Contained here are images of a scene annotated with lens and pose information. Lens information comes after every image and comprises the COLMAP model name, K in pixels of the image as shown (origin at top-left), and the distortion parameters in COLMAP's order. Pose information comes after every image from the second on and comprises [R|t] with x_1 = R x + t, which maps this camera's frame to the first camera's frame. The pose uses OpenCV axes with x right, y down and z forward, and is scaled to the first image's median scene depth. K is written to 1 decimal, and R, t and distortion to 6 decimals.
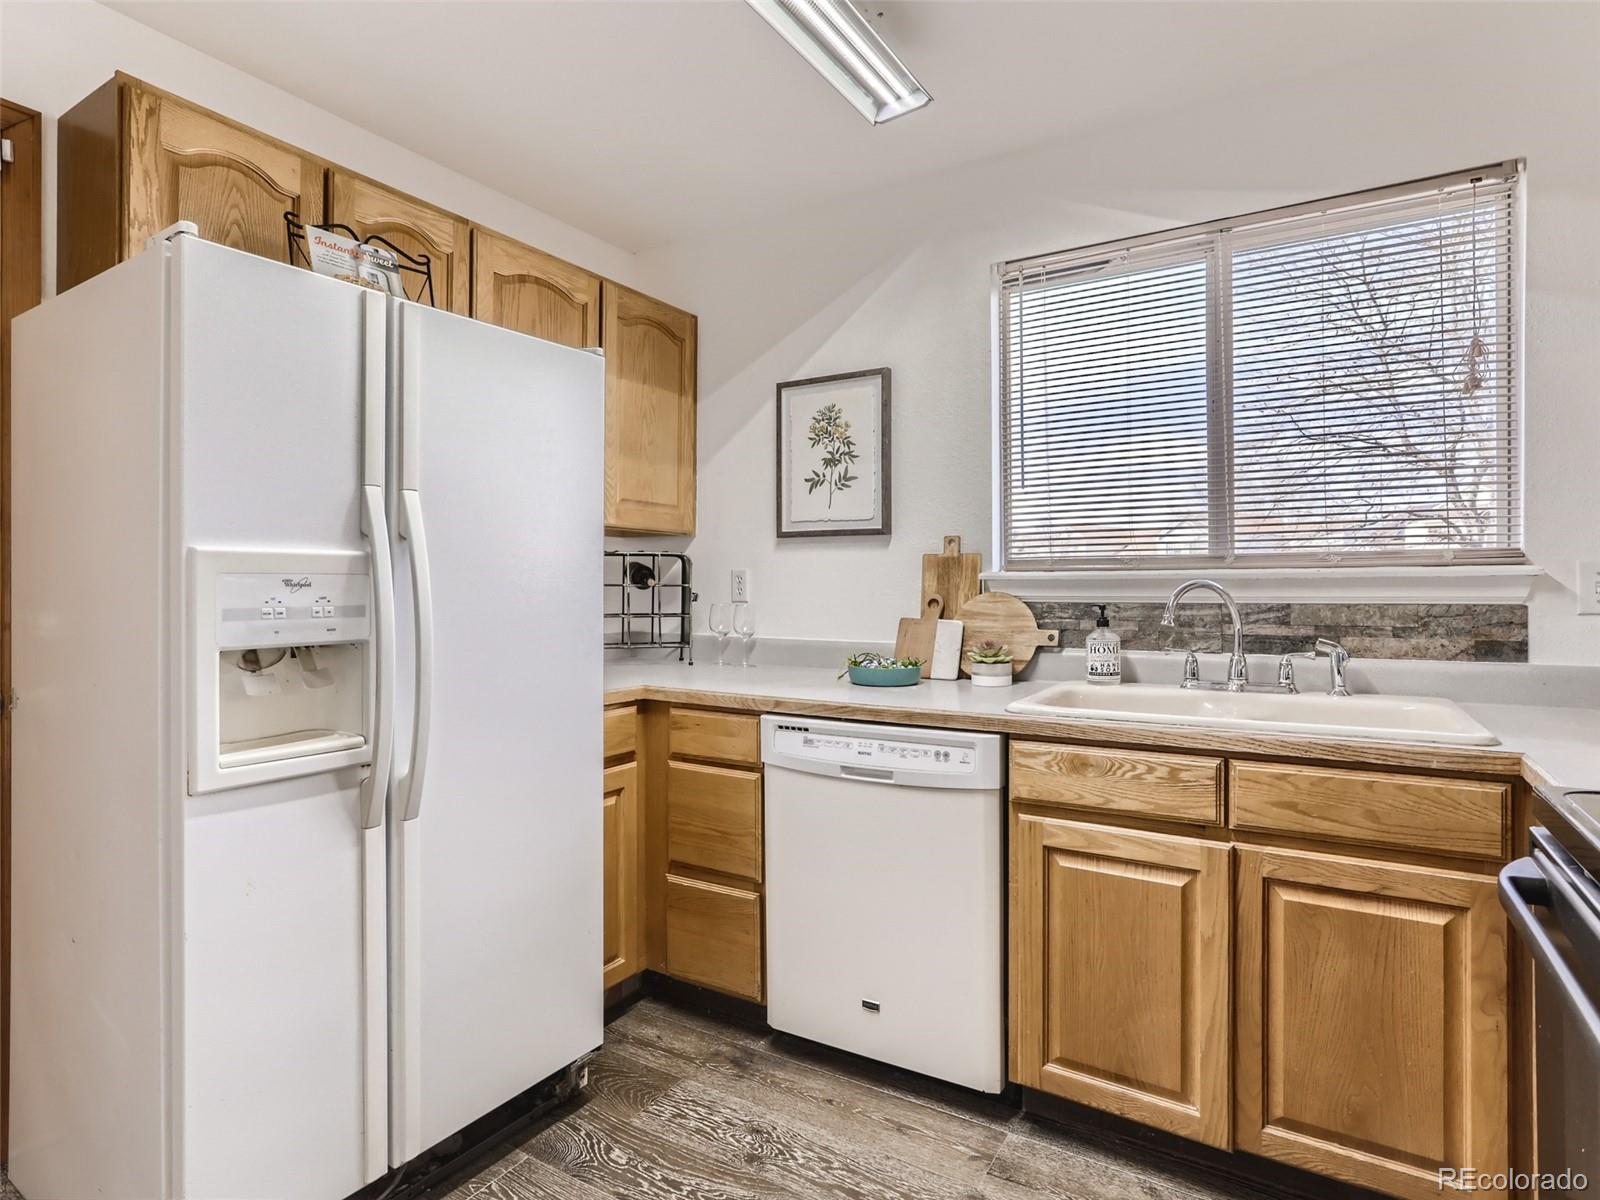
lens RADIAL K [[863.3, 0, 790.1], [0, 863.3, 602.8], [0, 0, 1]] dist [-0.038052, 0.020358]
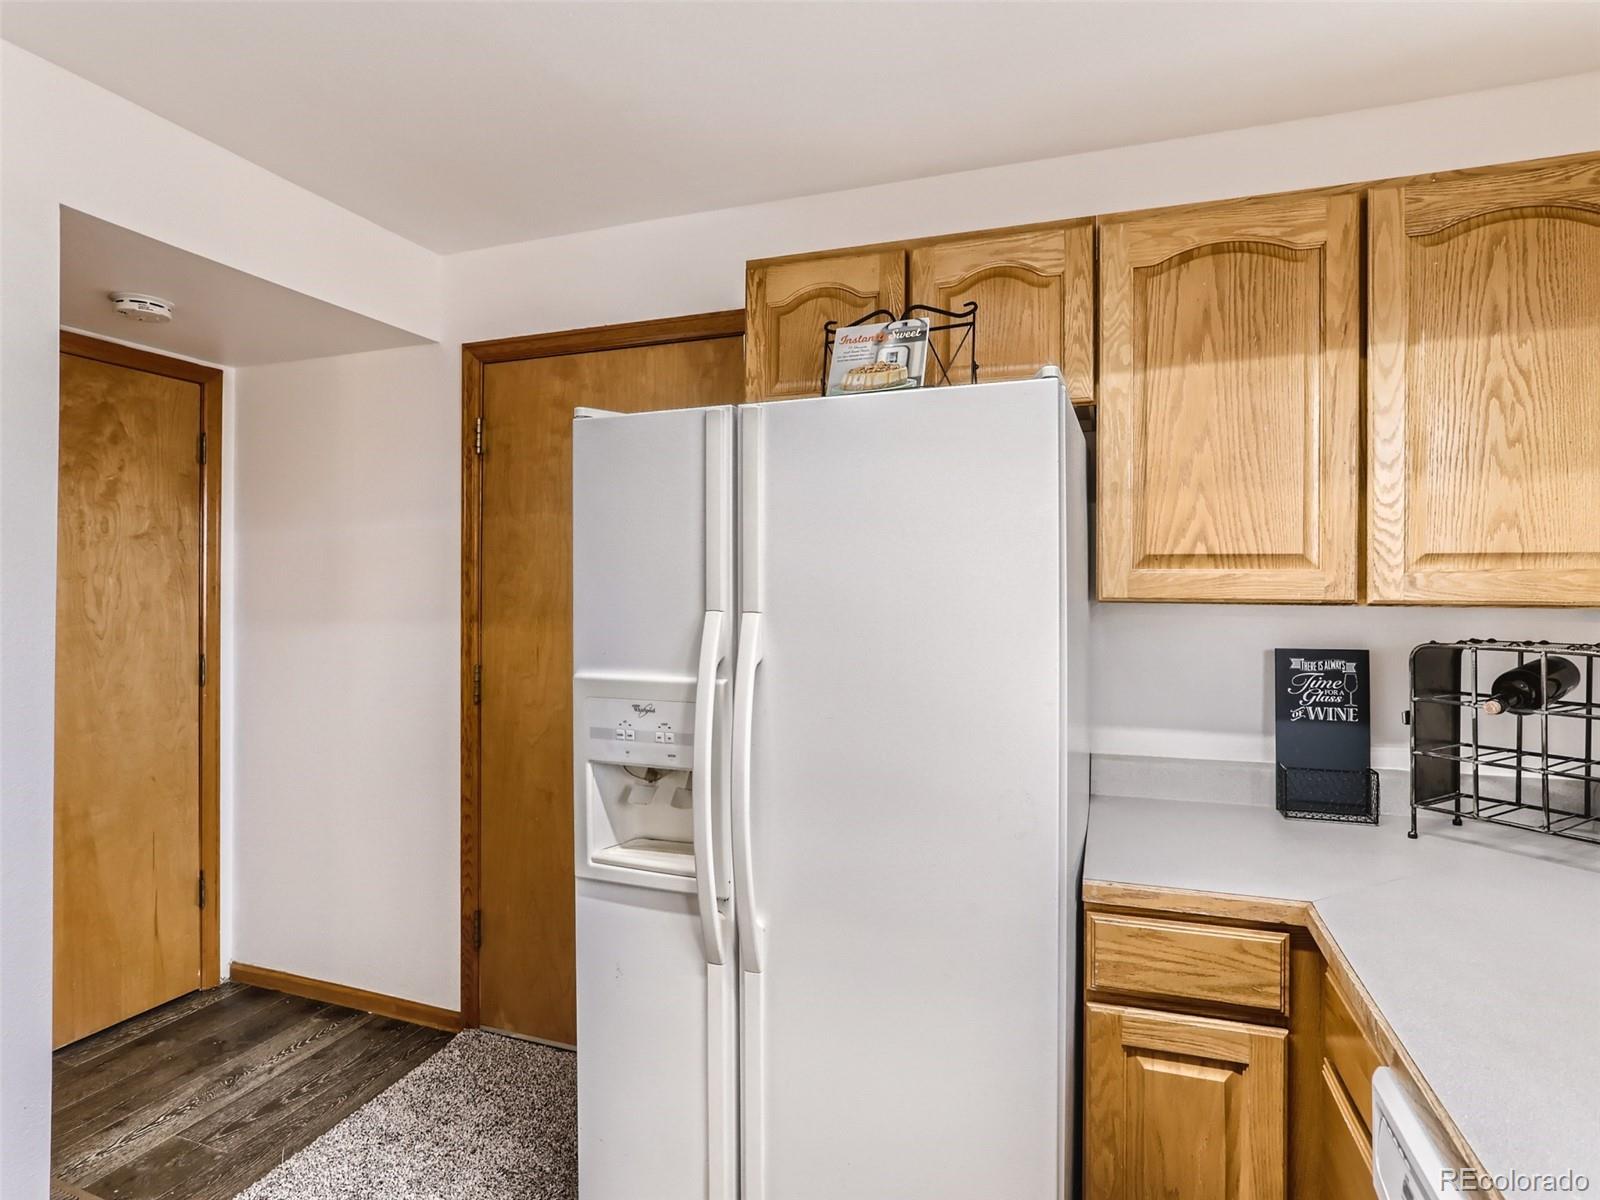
lens RADIAL K [[863.3, 0, 790.1], [0, 863.3, 602.8], [0, 0, 1]] dist [-0.038052, 0.020358]
pose [[0.217685, 0.007539, -0.975990, 0.354941], [-0.021447, 0.999766, 0.002939, -0.112320], [0.975783, 0.020292, 0.217796, 0.651402]]
